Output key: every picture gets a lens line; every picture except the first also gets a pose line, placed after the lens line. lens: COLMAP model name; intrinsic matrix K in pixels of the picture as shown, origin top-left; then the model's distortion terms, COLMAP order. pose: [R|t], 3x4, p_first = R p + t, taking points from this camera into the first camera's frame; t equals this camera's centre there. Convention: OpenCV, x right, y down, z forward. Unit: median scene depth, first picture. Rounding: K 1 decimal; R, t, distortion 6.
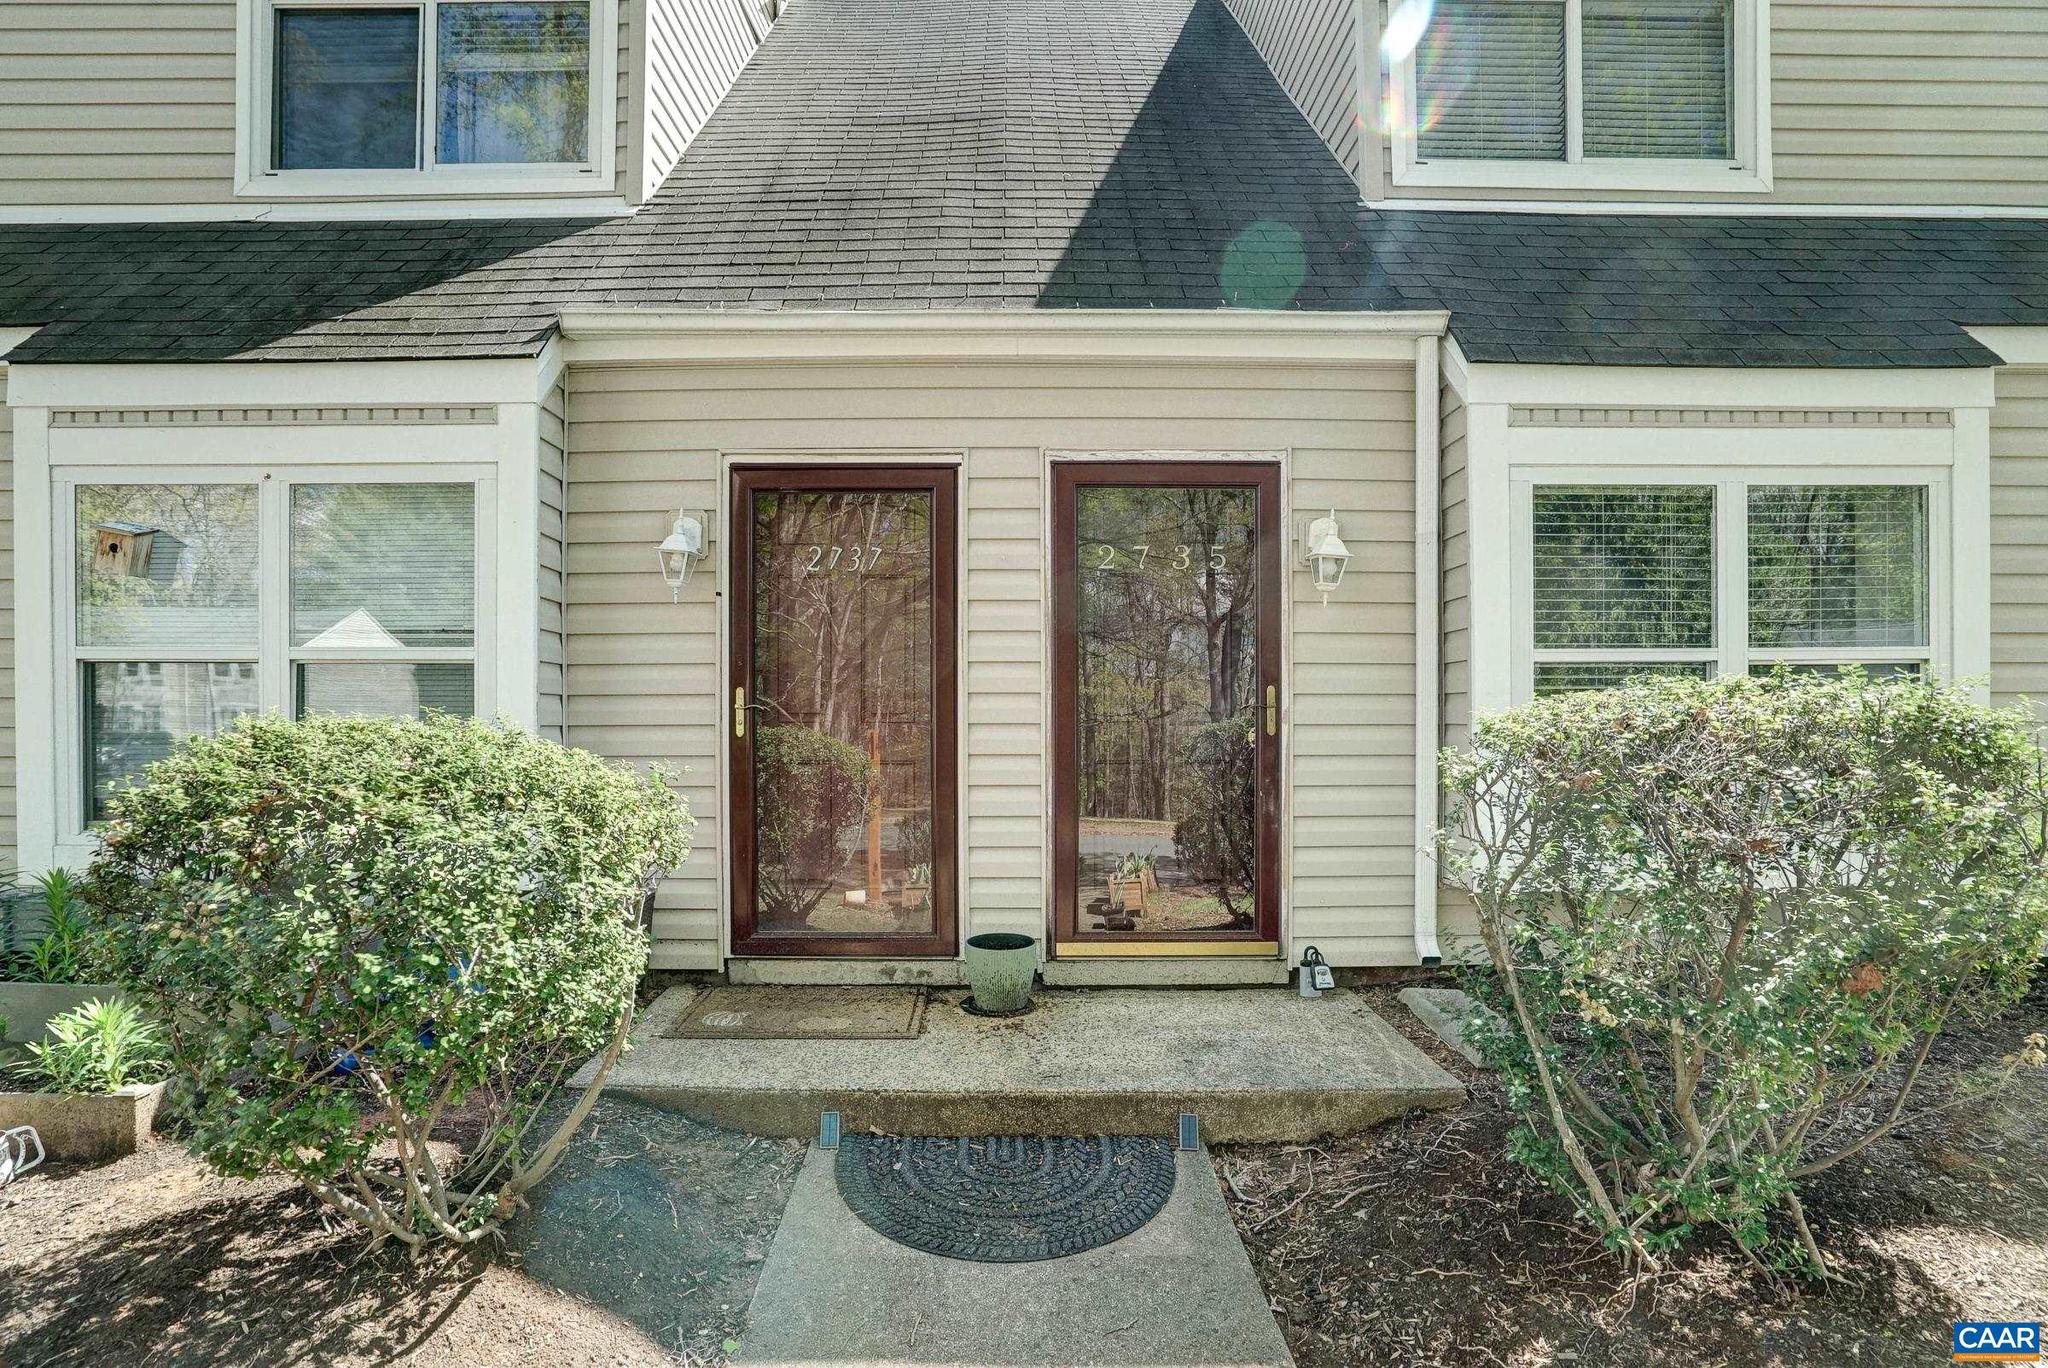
lens RADIAL K [[975.8, 0, 1015.6], [0, 975.8, 721.5], [0, 0, 1]] dist [-0.047327, 0.018395]
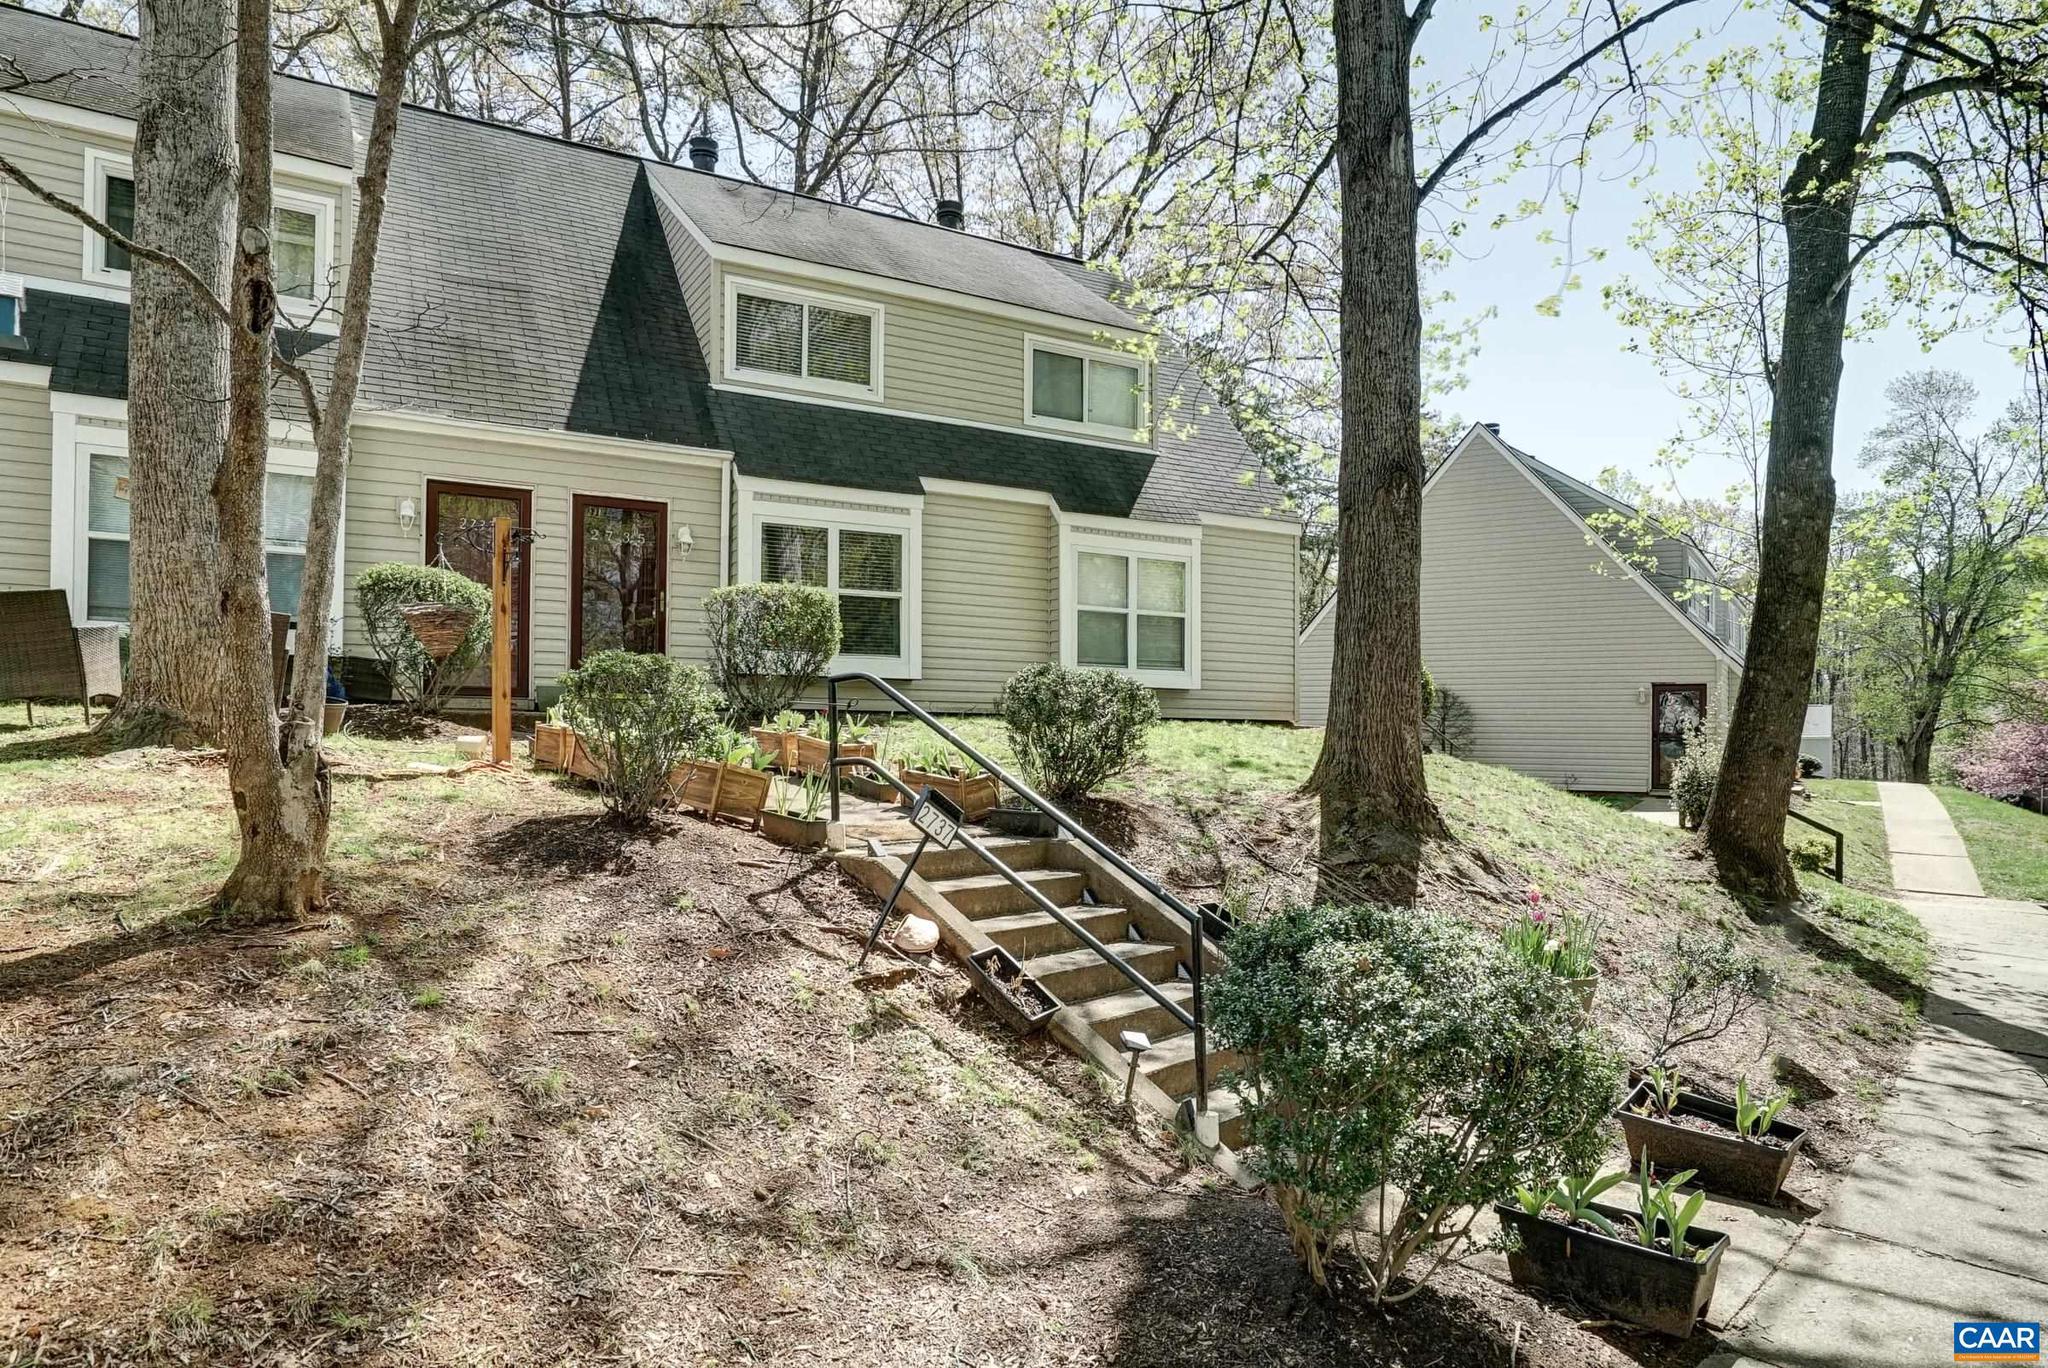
lens RADIAL K [[1253.3, 0, 1017.8], [0, 1253.3, 734.7], [0, 0, 1]] dist [-0.031480, 0.154820]
pose [[0.873389, 0.013175, 0.486844, -0.512790], [-0.012078, 0.999913, -0.005392, 0.344390], [-0.486873, -0.001171, 0.873472, -2.309059]]
